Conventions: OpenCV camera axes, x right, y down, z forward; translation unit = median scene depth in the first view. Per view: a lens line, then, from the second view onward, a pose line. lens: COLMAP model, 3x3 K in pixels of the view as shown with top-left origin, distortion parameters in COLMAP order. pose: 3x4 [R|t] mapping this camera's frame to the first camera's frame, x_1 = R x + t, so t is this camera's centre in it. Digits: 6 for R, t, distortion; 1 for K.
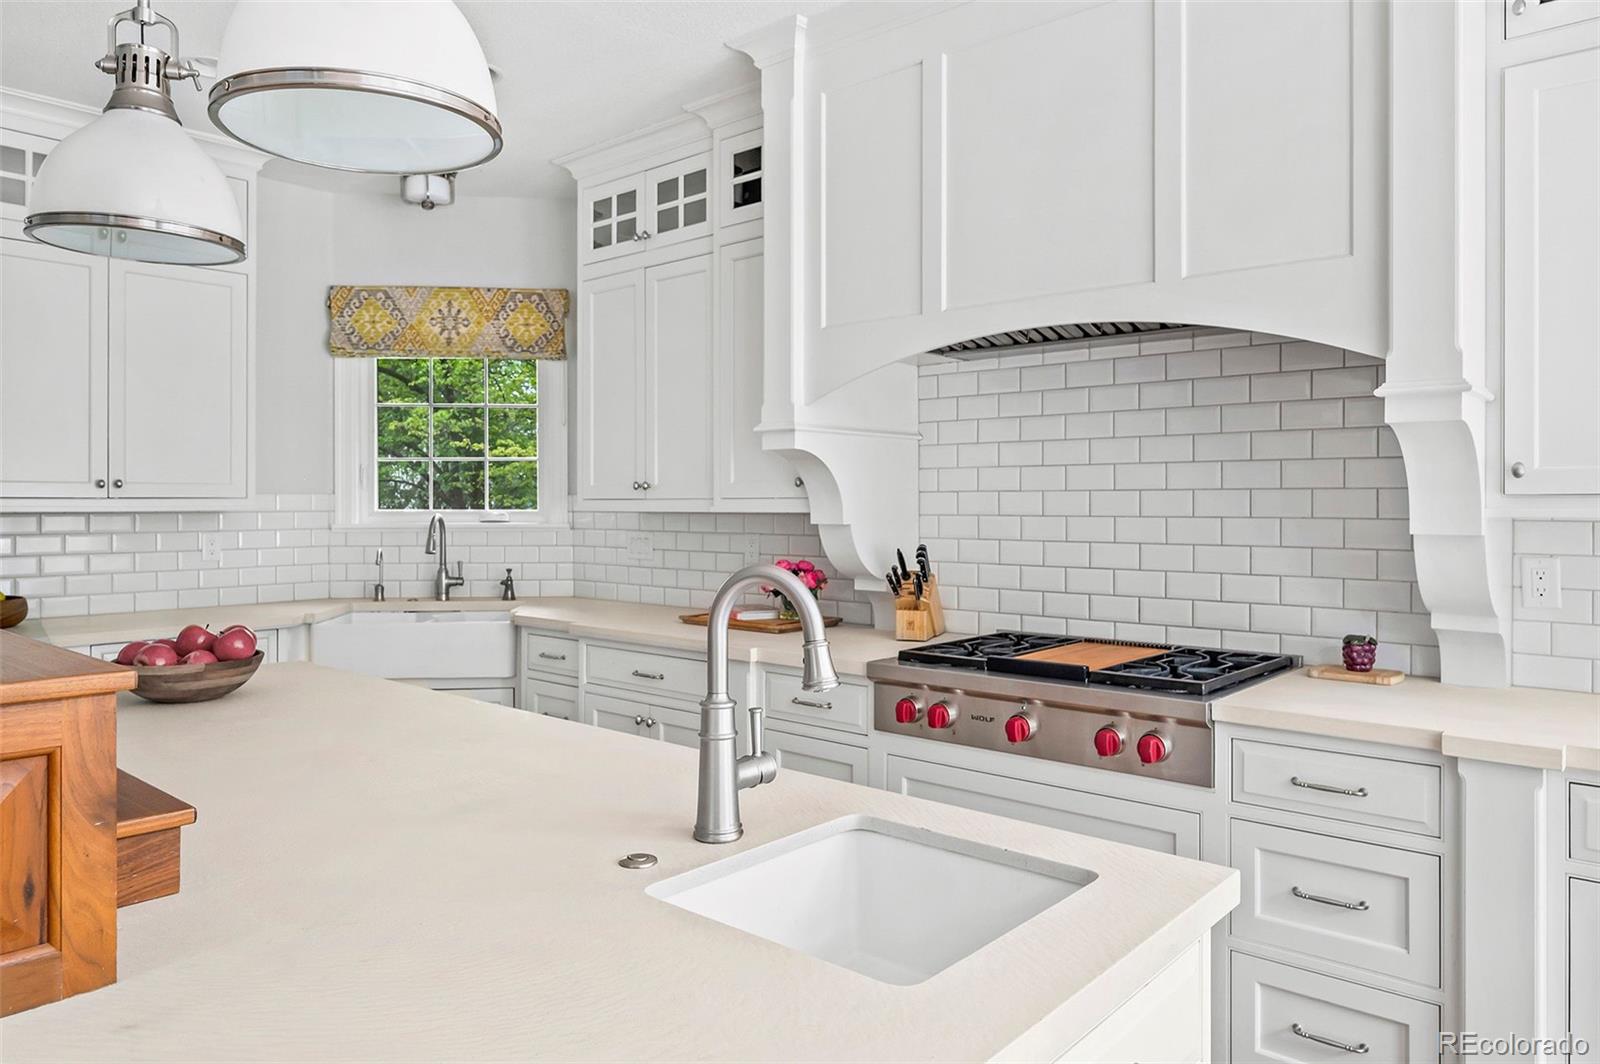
lens RADIAL K [[1017.3, 0, 815.3], [0, 1017.3, 501.9], [0, 0, 1]] dist [-0.010616, -0.001056]
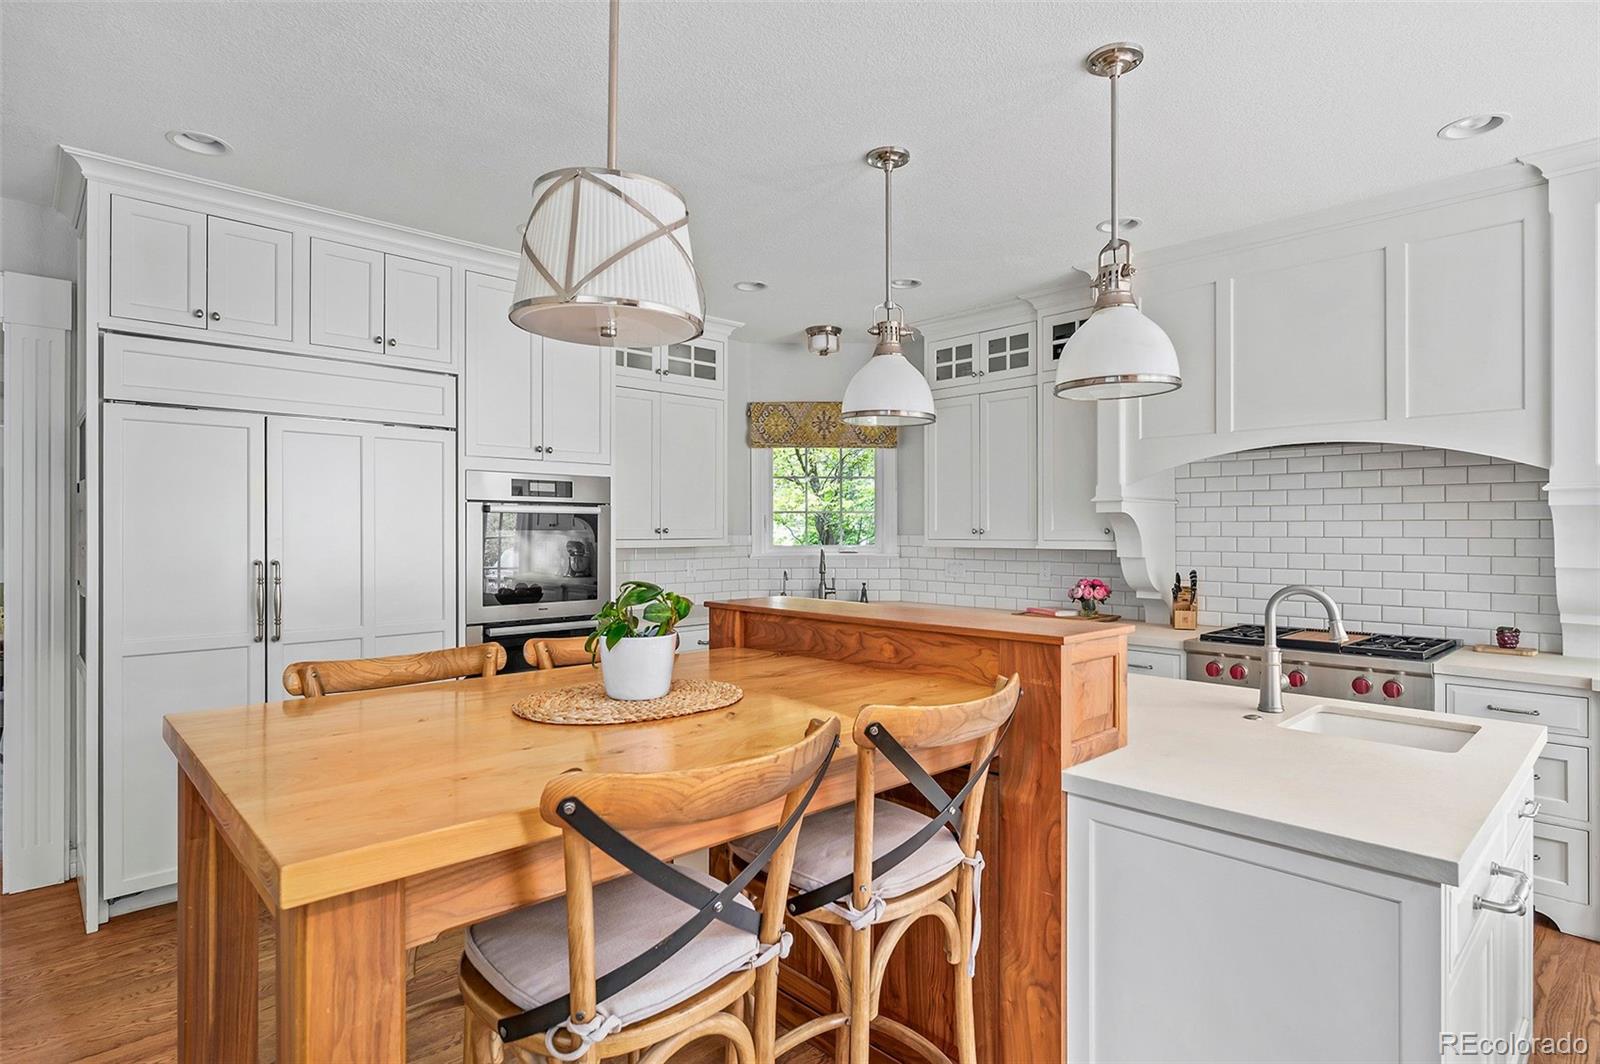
lens RADIAL K [[808.9, 0, 806.5], [0, 808.9, 528.6], [0, 0, 1]] dist [-0.003995, 0.000233]
pose [[0.995685, -0.000736, -0.092792, -0.388901], [0.000739, 1.000000, 0.000000, -0.024786], [0.092792, -0.000068, 0.995685, -0.341133]]
